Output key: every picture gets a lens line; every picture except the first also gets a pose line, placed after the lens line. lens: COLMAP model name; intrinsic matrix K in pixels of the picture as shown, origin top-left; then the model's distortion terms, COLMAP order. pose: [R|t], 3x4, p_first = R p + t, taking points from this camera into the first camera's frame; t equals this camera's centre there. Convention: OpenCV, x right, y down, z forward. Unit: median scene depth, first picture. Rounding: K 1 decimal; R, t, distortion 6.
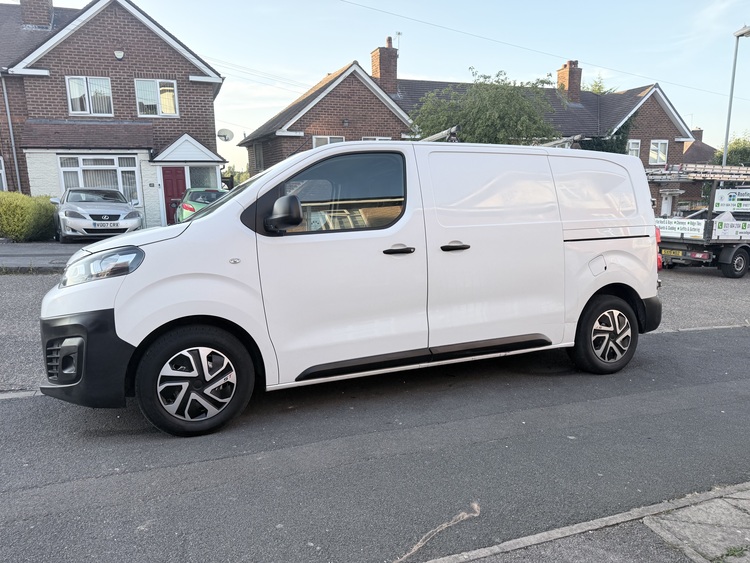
lens RADIAL K [[538.8, 0, 373.6], [0, 538.8, 284.2], [0, 0, 1]] dist [0.055904, -0.063281]
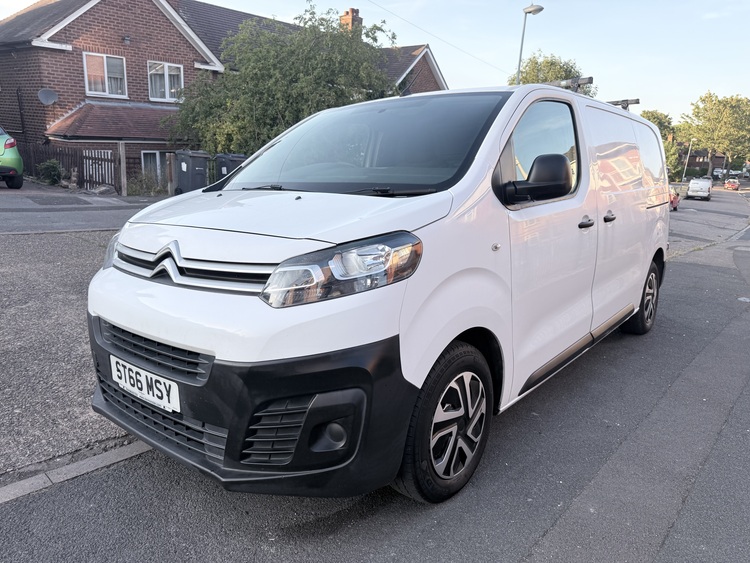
lens RADIAL K [[538.8, 0, 373.6], [0, 538.8, 284.2], [0, 0, 1]] dist [0.055904, -0.063281]
pose [[0.885004, -0.066574, 0.460799, -0.173788], [0.020695, 0.994371, 0.103916, -0.017008], [-0.465123, -0.082430, 0.881400, 0.106242]]
